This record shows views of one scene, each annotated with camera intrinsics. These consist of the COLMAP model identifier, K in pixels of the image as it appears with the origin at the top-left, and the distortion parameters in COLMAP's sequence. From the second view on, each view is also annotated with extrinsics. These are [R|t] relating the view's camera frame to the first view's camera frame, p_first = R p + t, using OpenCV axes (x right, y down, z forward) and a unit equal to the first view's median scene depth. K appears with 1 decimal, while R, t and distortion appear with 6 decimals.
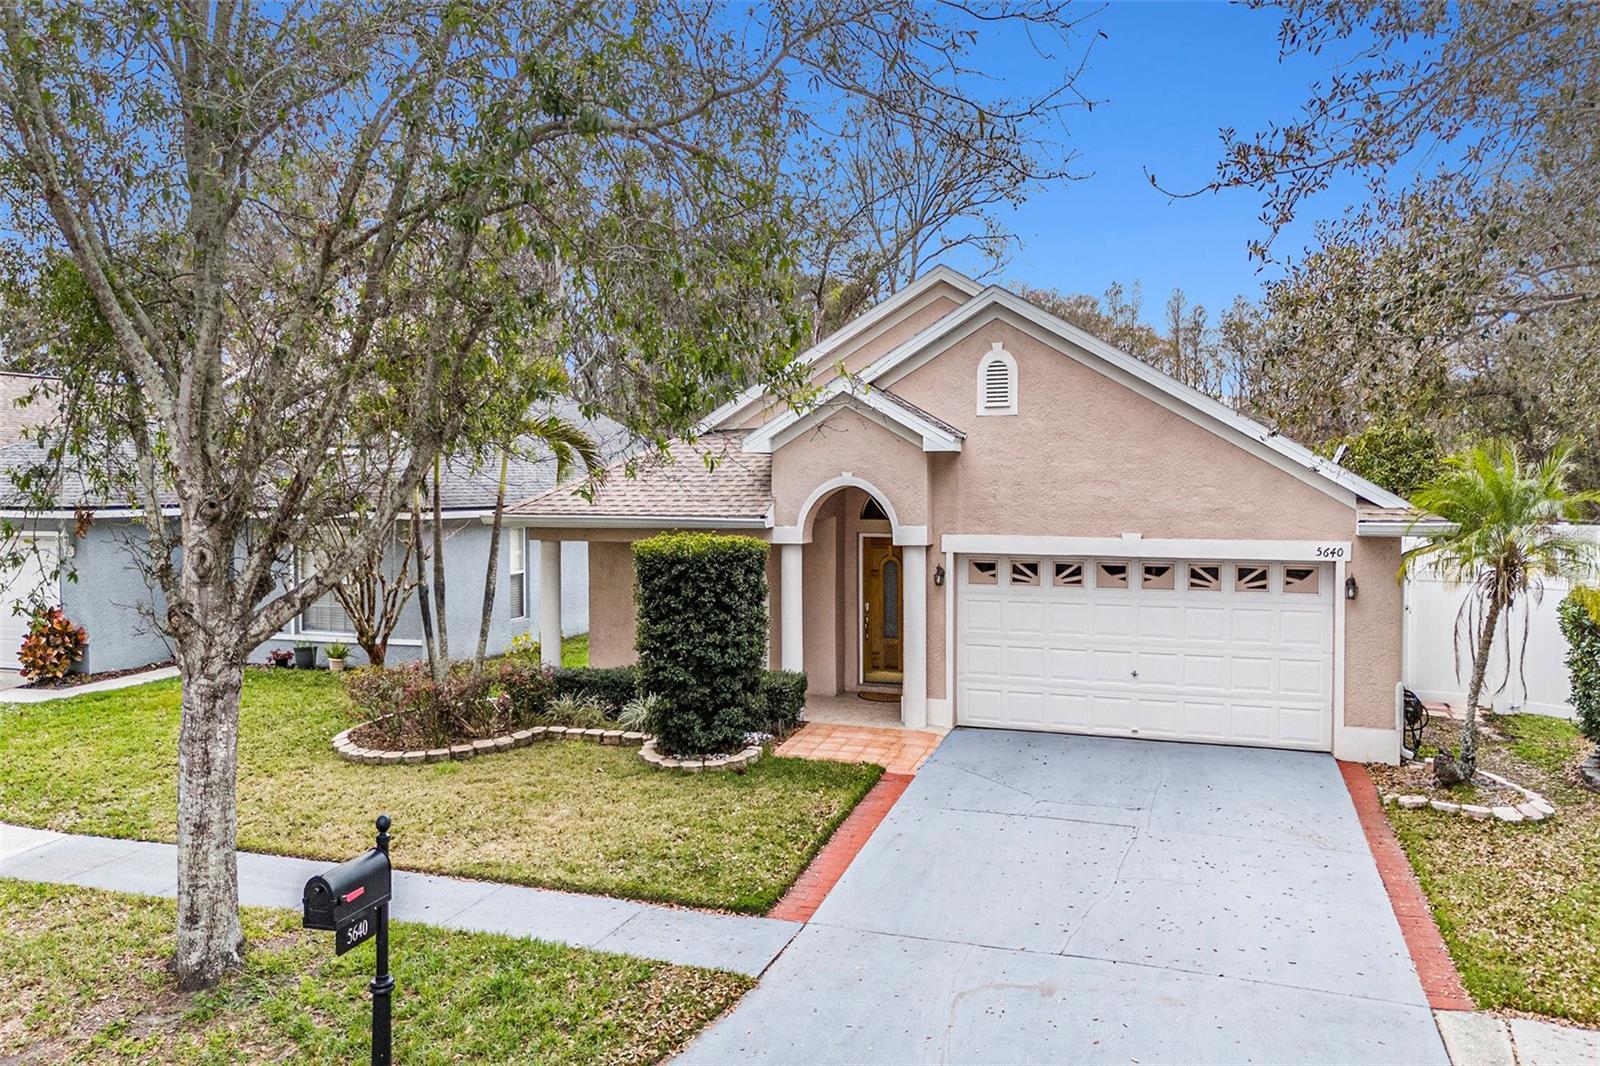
lens RADIAL K [[1170.0, 0, 800.0], [0, 1170.0, 533.0], [0, 0, 1]] dist [0.067553, -0.057950]
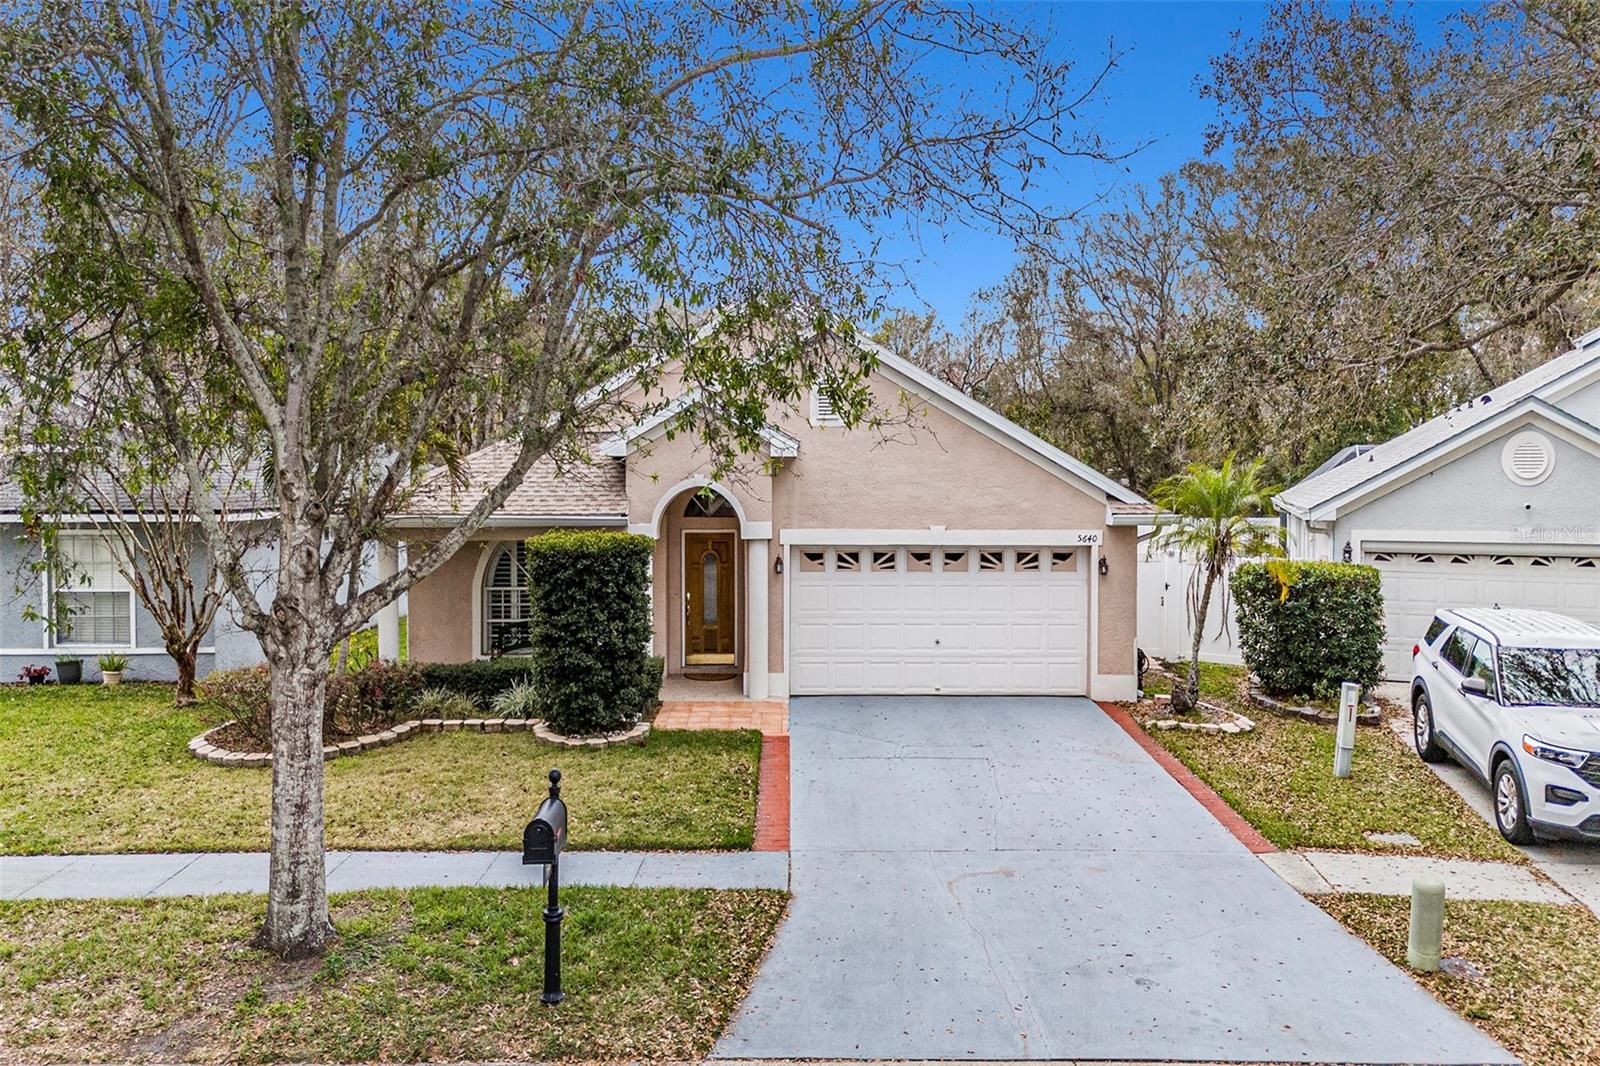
lens RADIAL K [[1170.0, 0, 800.0], [0, 1170.0, 533.0], [0, 0, 1]] dist [0.067553, -0.057950]
pose [[0.944496, -0.014251, 0.328212, -0.272875], [0.014094, 0.999897, 0.002858, 0.002496], [-0.328219, 0.001926, 0.944600, -0.099481]]
